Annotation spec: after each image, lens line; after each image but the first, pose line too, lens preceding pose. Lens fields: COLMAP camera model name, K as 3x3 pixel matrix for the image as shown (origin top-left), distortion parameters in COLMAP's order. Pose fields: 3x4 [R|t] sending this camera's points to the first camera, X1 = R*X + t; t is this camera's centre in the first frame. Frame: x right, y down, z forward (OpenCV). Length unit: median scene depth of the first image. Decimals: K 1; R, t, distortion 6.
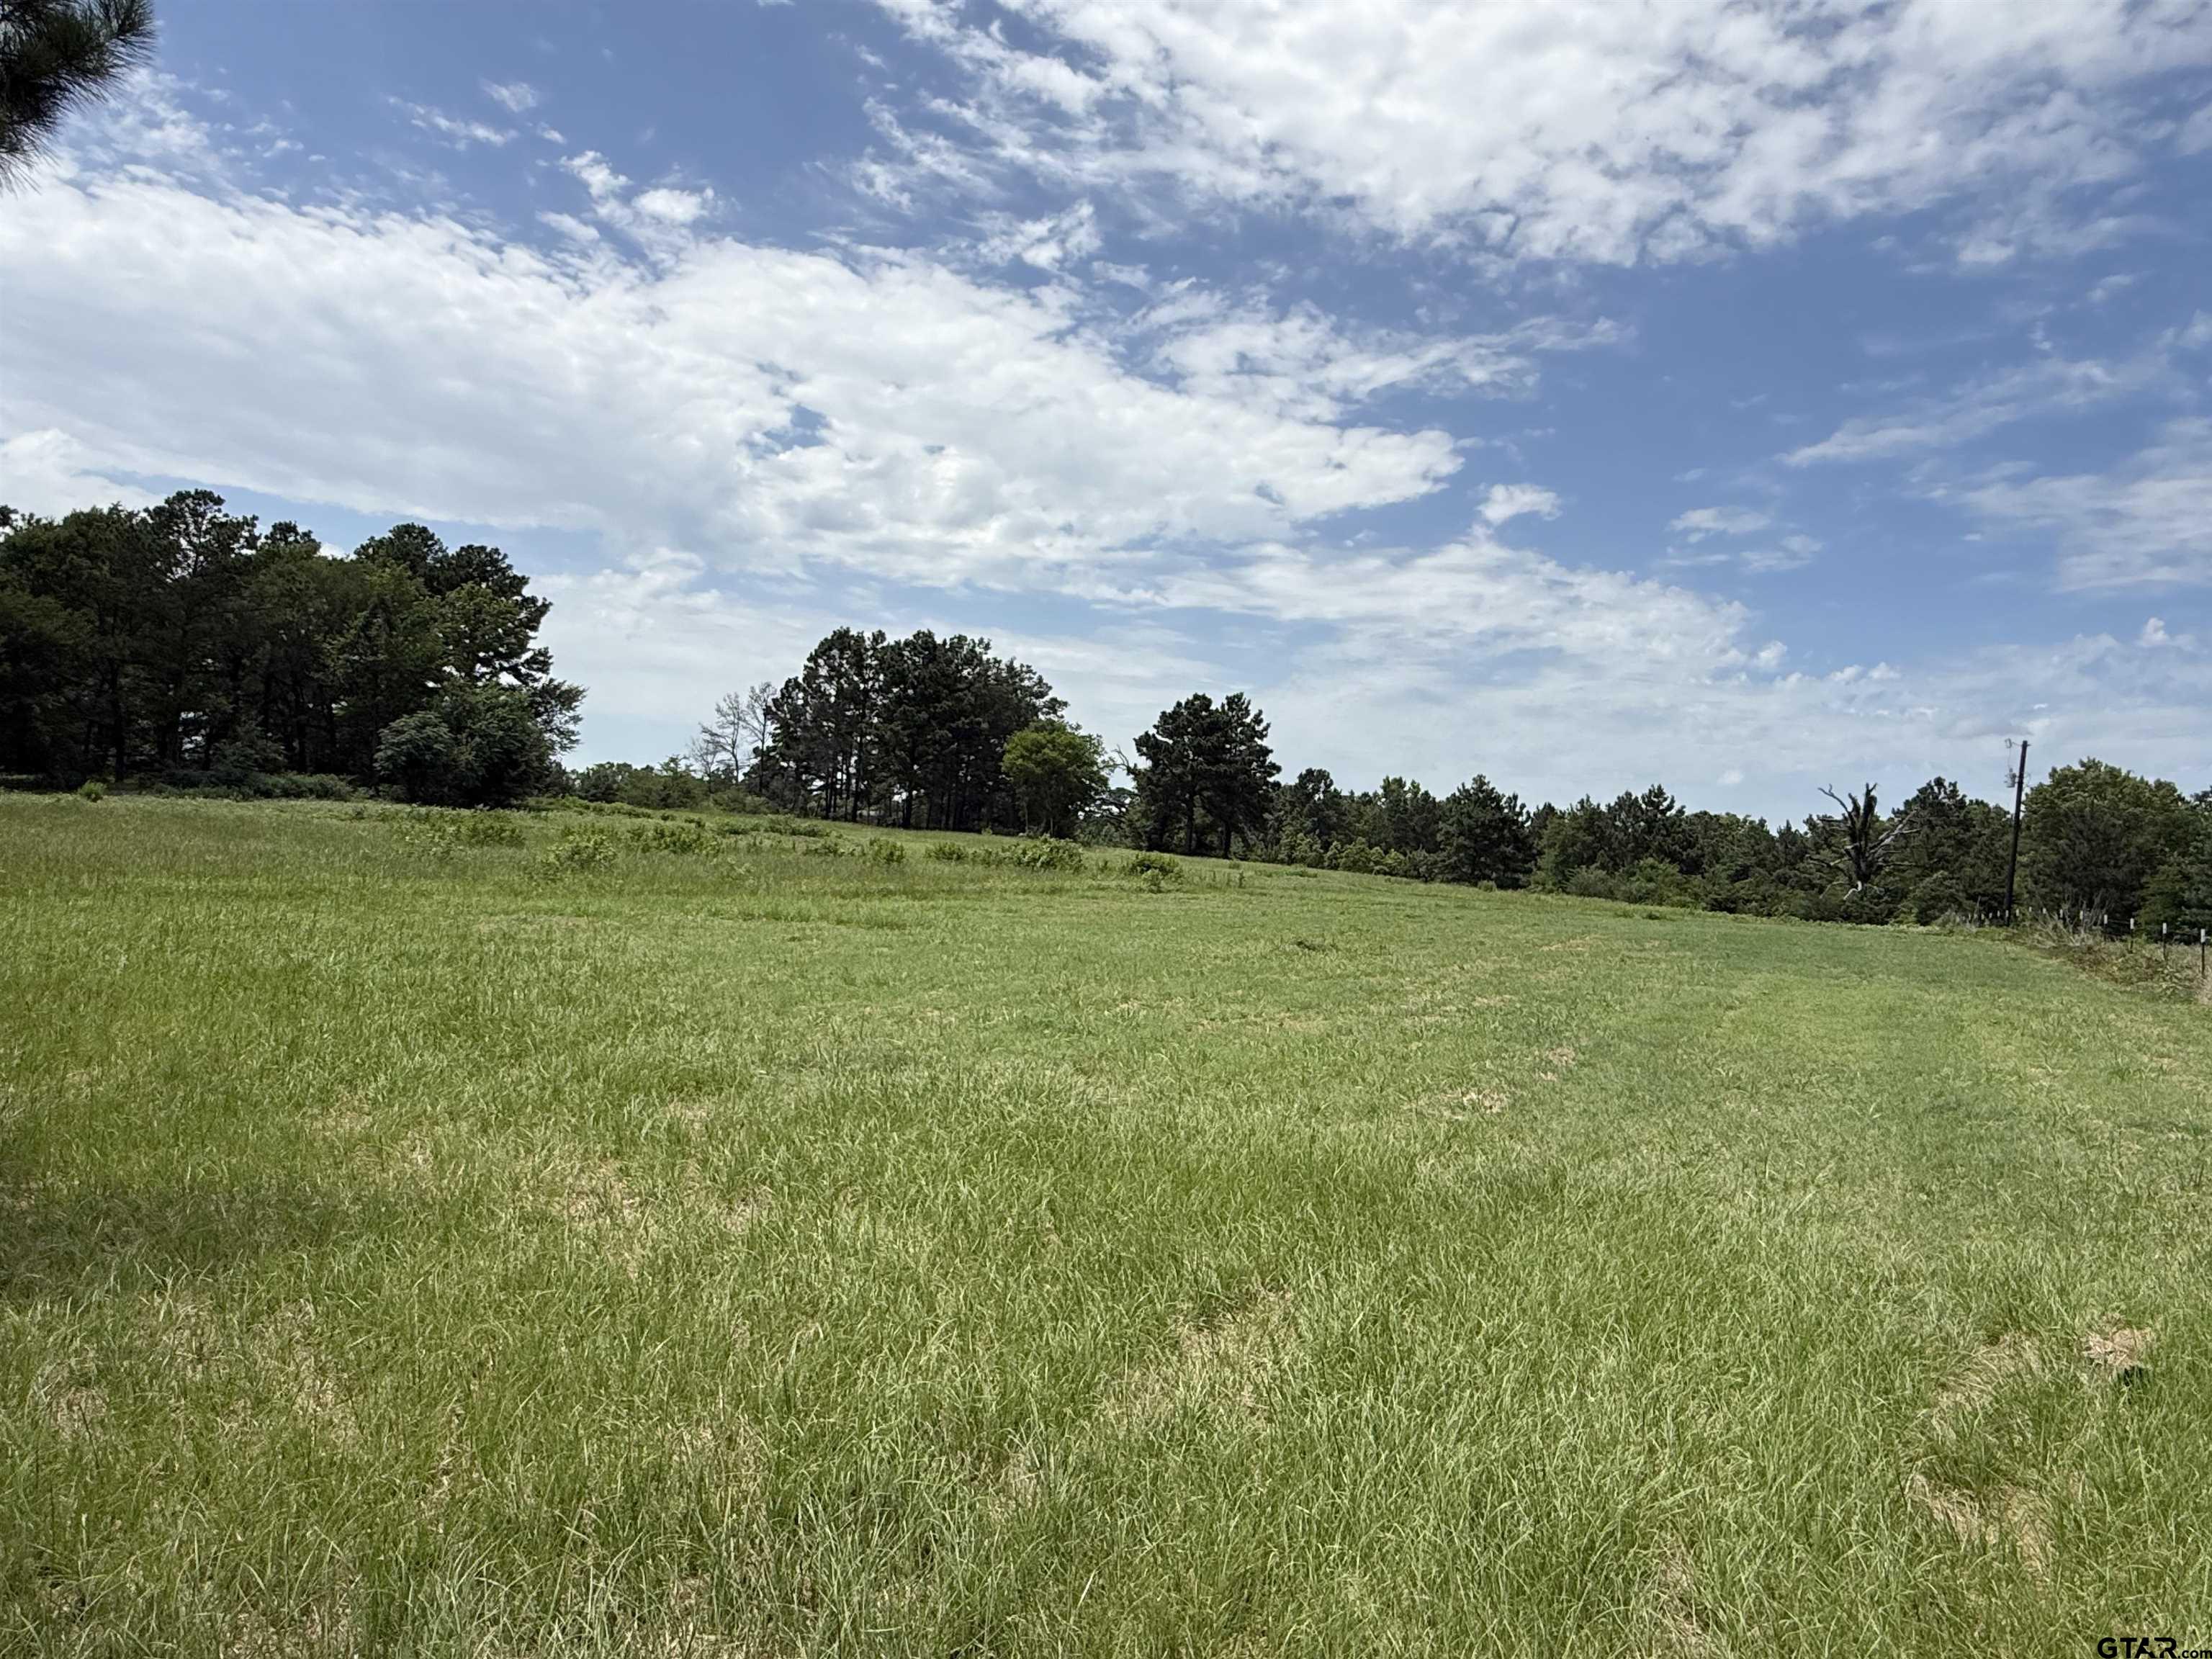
lens RADIAL K [[1367.6, 0, 1098.8], [0, 1367.6, 807.1], [0, 0, 1]] dist [0.002484, -0.000889]
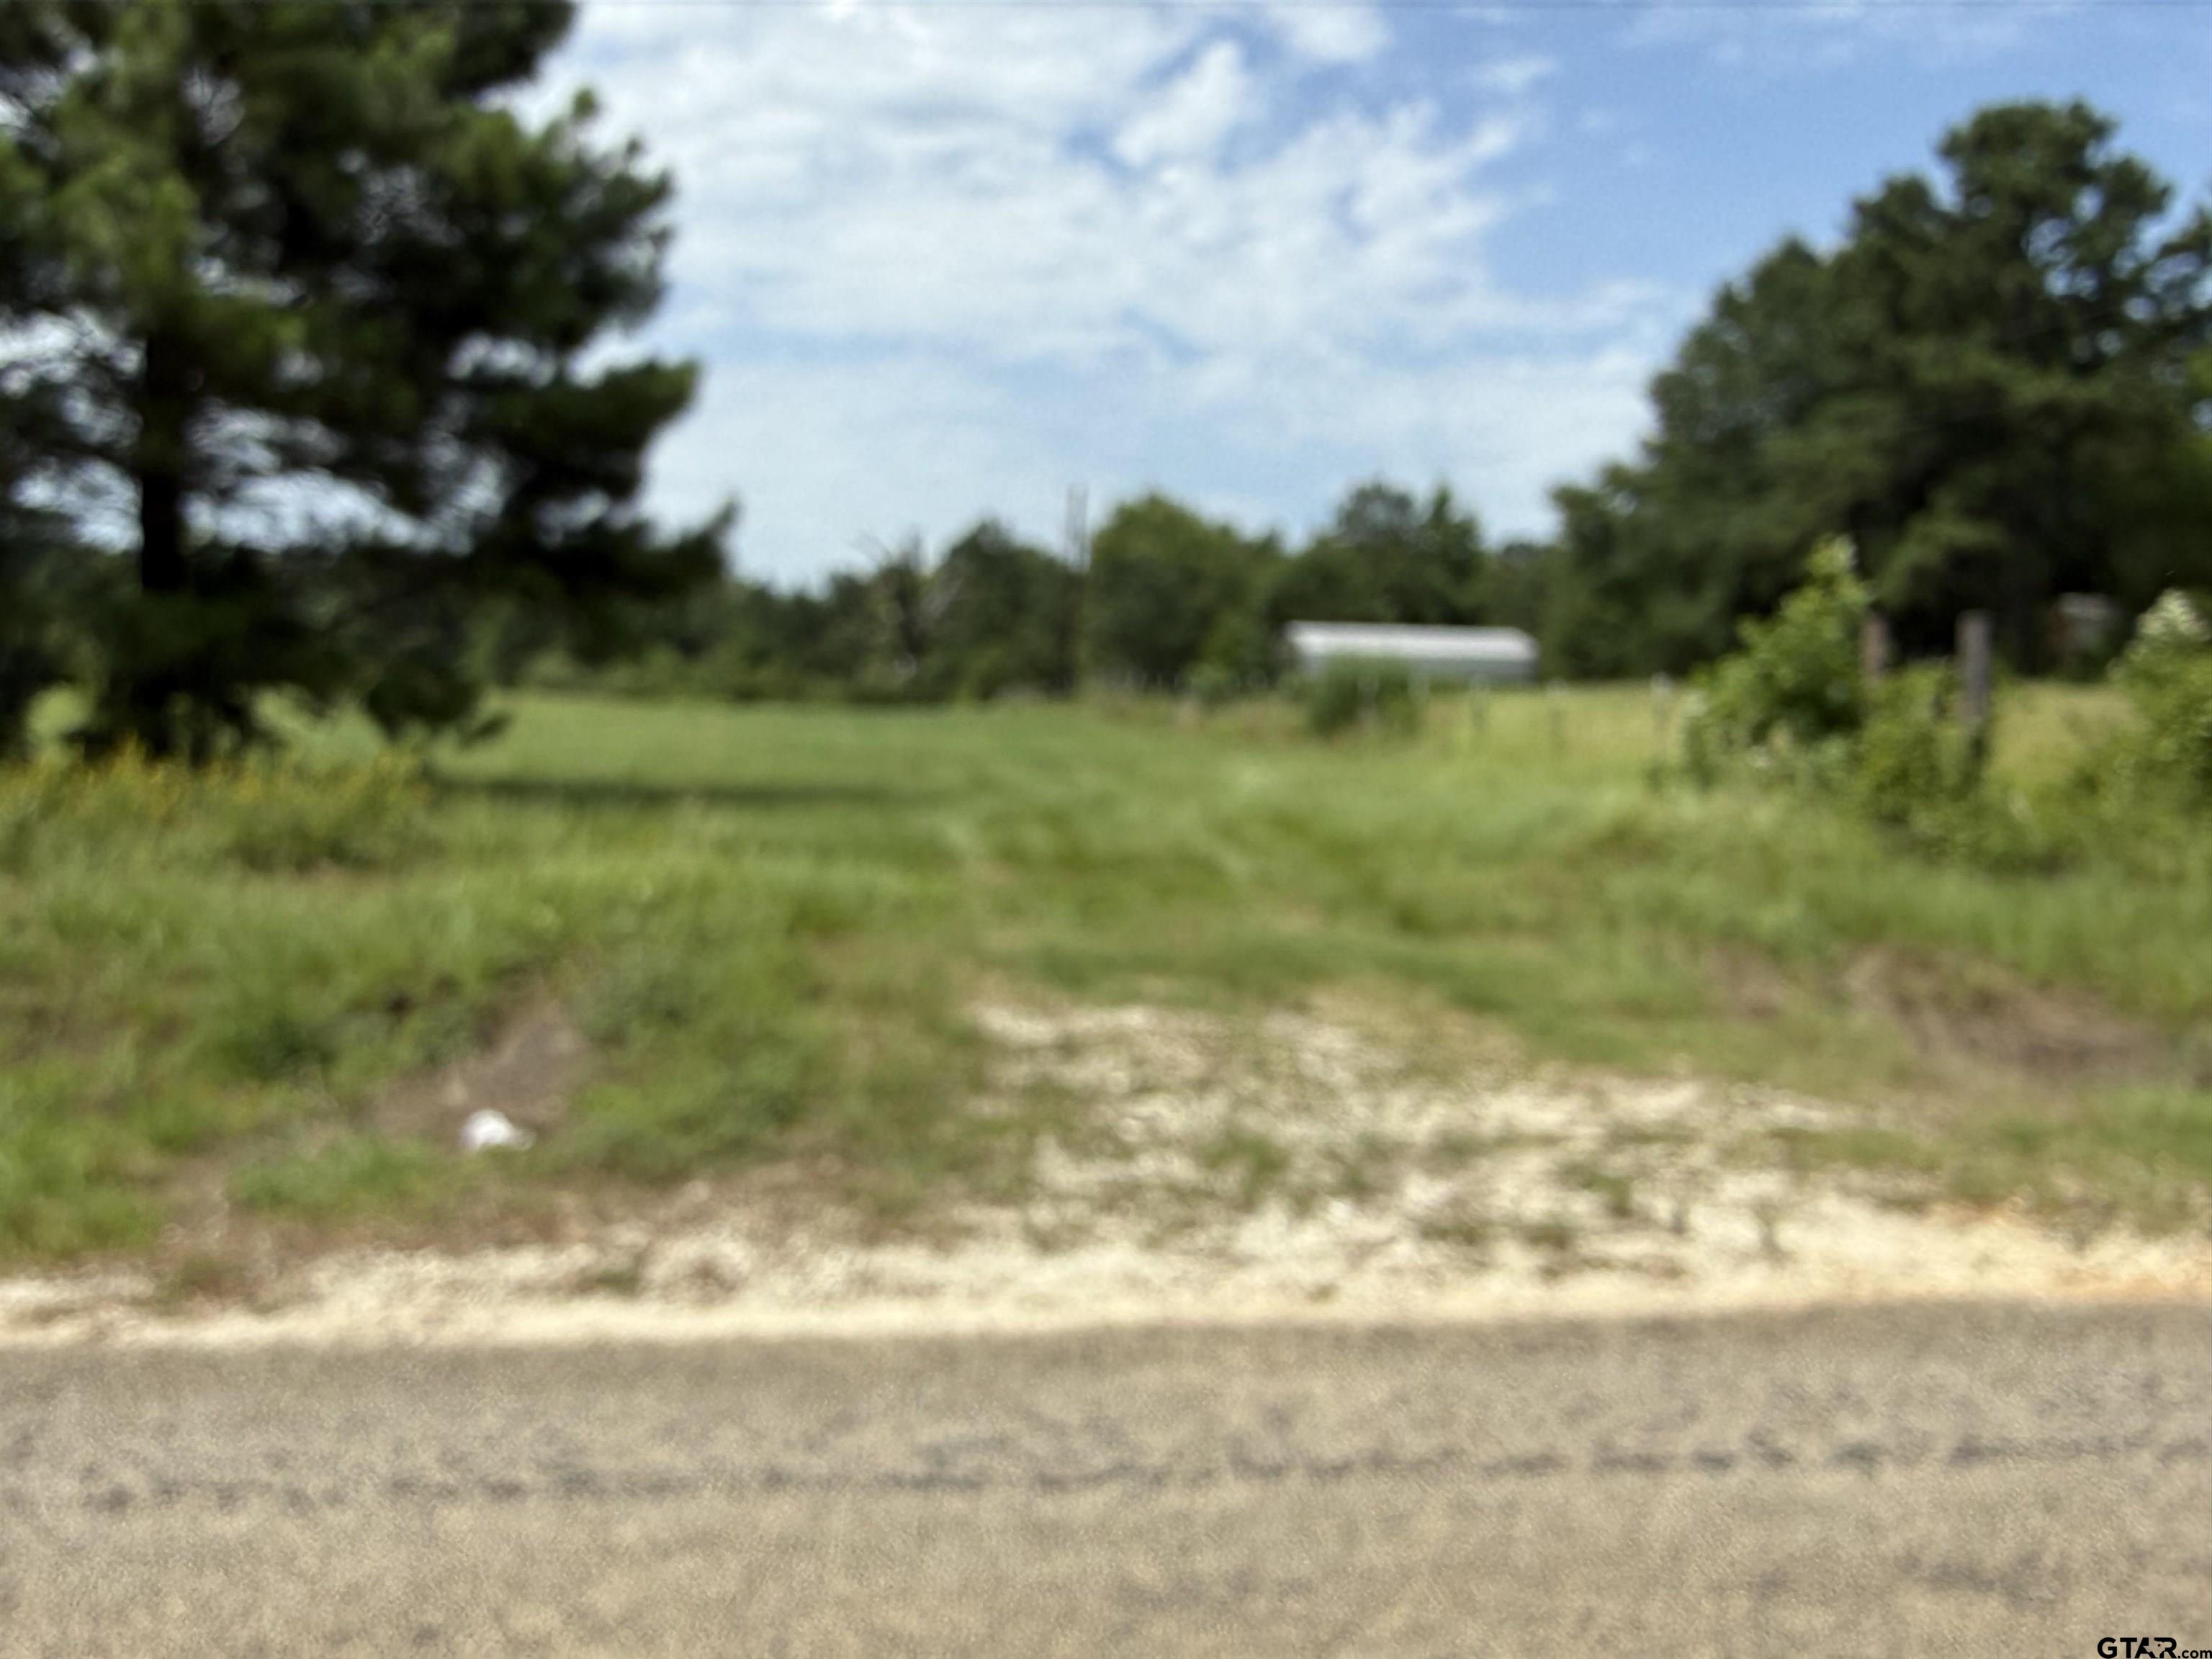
lens RADIAL K [[2445.5, 0, 1127.2], [0, 2445.5, 809.6], [0, 0, 1]] dist [0.012207, 0.000000]
pose [[0.813190, -0.073580, 0.577328, -0.120073], [0.014138, 0.994181, 0.106795, -0.005767], [-0.581827, -0.078682, 0.809498, -0.156880]]
